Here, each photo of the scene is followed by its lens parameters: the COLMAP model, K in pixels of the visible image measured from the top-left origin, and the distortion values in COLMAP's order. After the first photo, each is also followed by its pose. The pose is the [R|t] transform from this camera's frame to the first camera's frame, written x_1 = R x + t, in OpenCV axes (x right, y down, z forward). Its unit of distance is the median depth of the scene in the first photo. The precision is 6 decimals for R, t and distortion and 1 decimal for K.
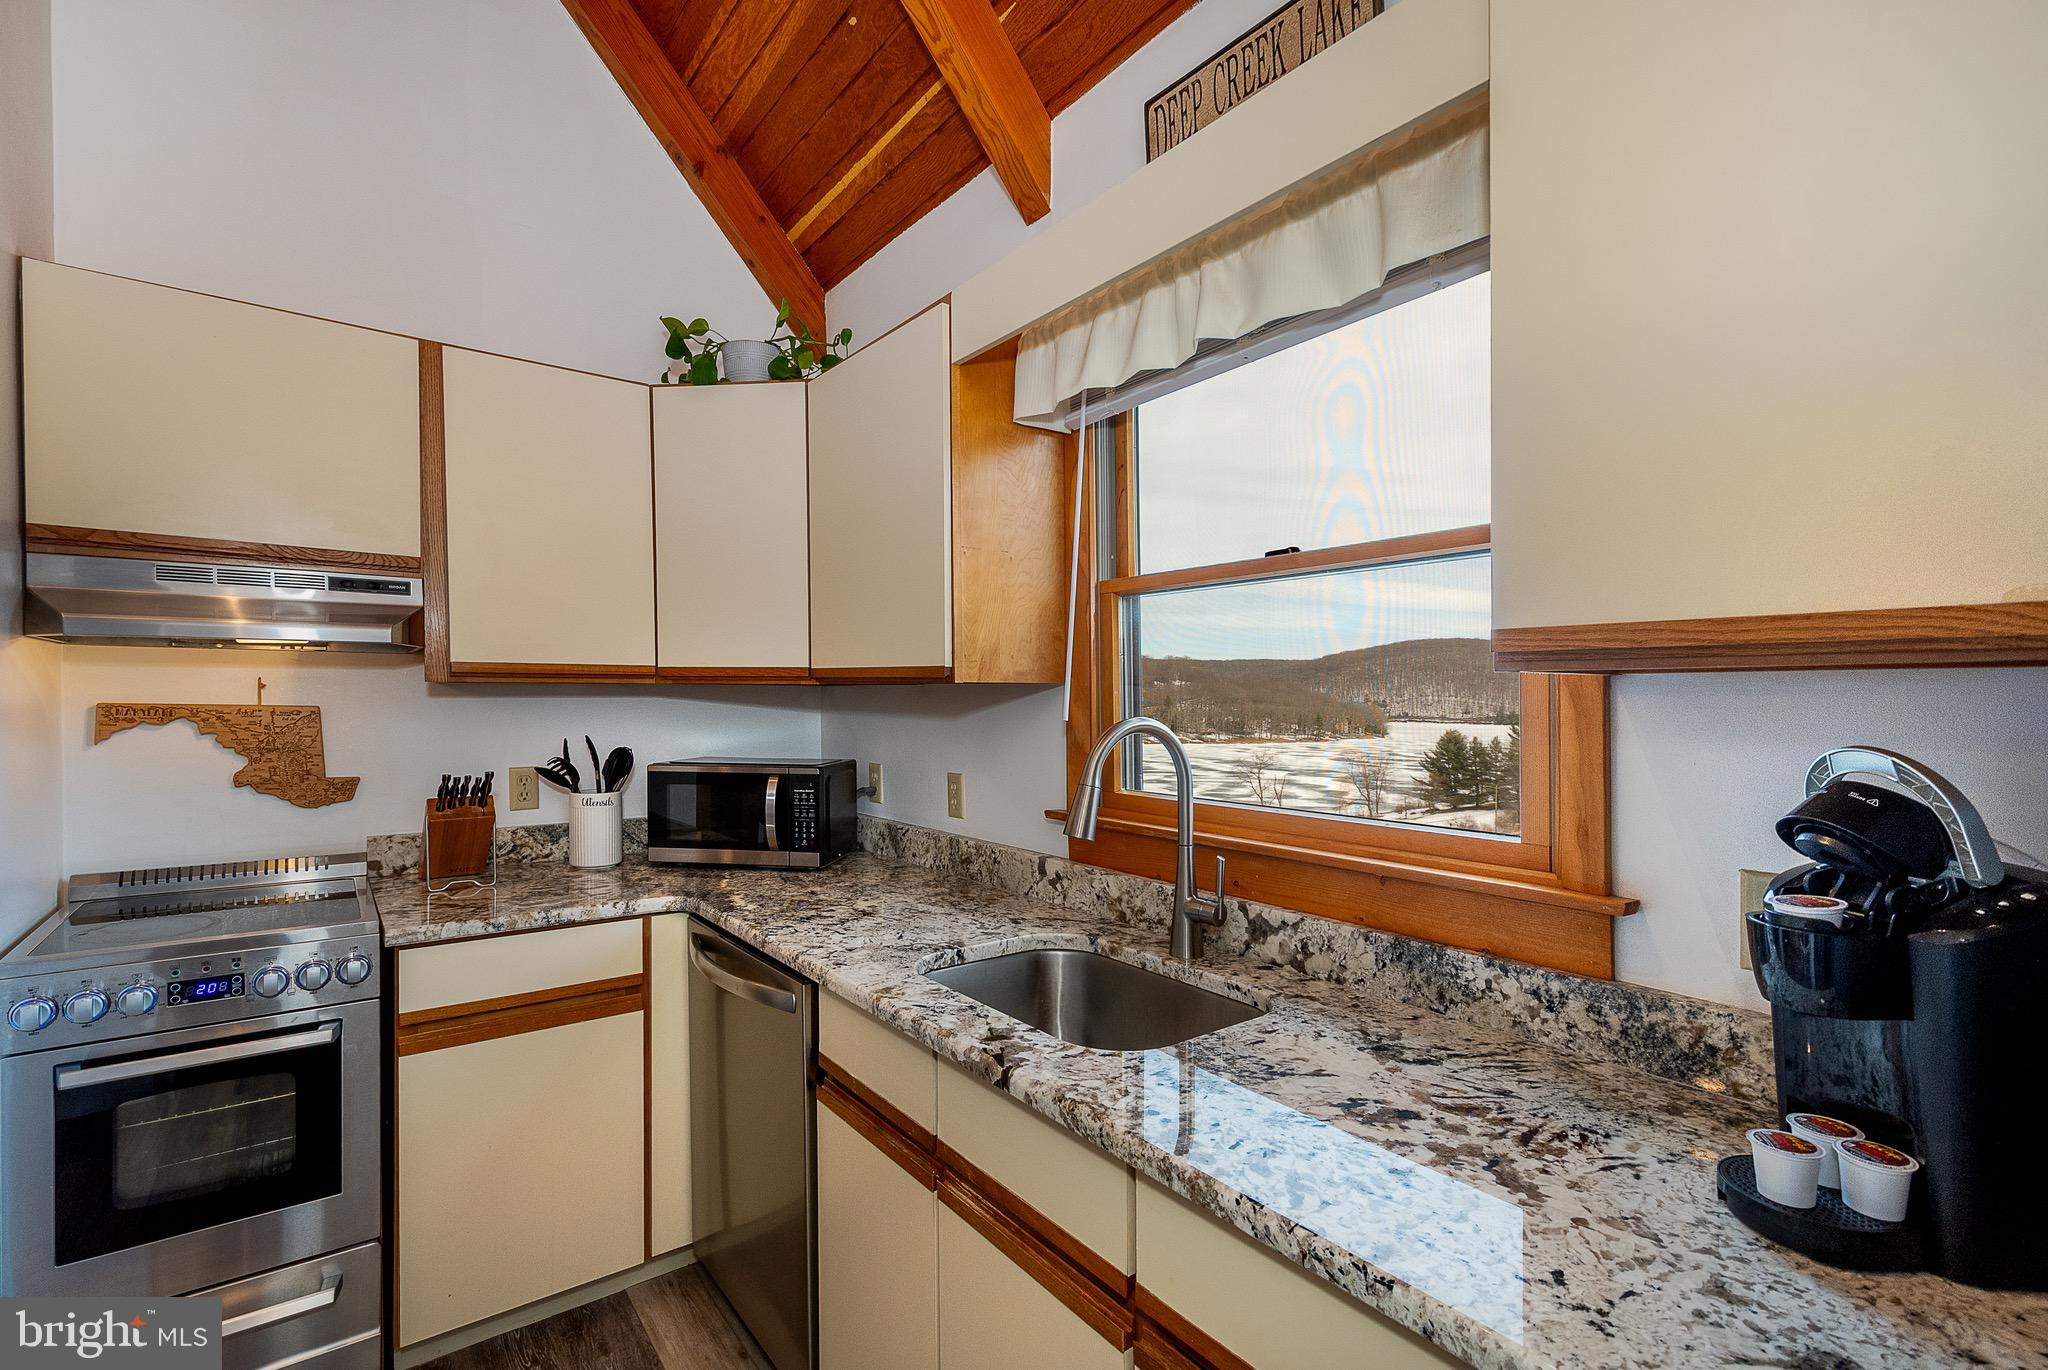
lens RADIAL K [[887.6, 0, 1009.4], [0, 887.6, 691.8], [0, 0, 1]] dist [-0.001446, -0.000599]
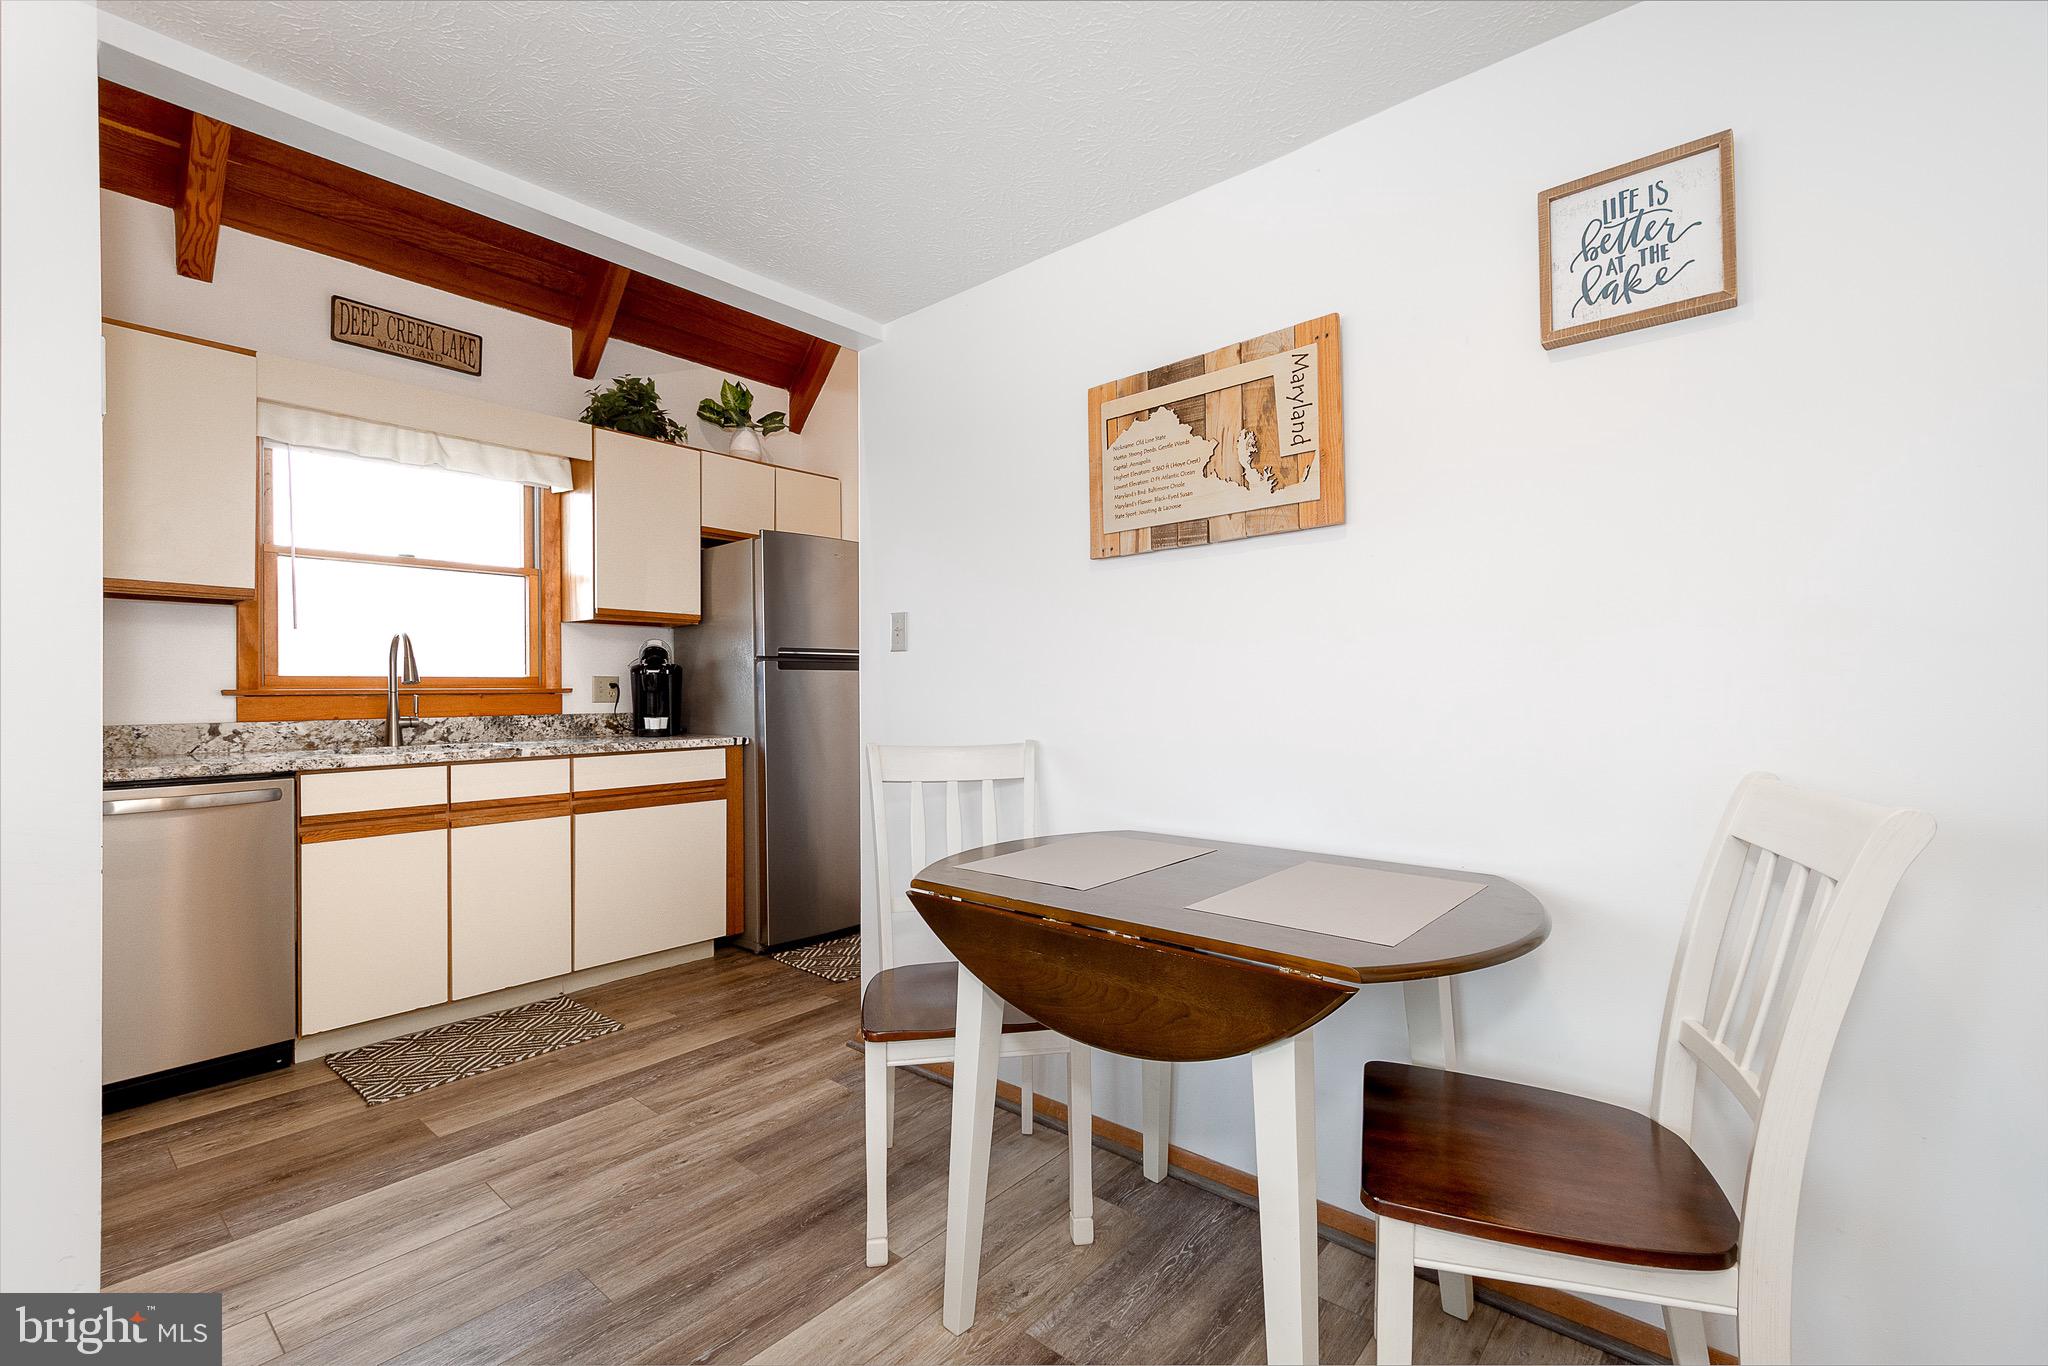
lens RADIAL K [[887.6, 0, 1009.4], [0, 887.6, 689.8], [0, 0, 1]] dist [-0.001446, -0.000599]
pose [[-0.197819, 0.006114, 0.980219, -2.220376], [0.003555, 0.999978, -0.005520, 0.192476], [-0.980232, 0.002393, -0.197837, 0.001691]]
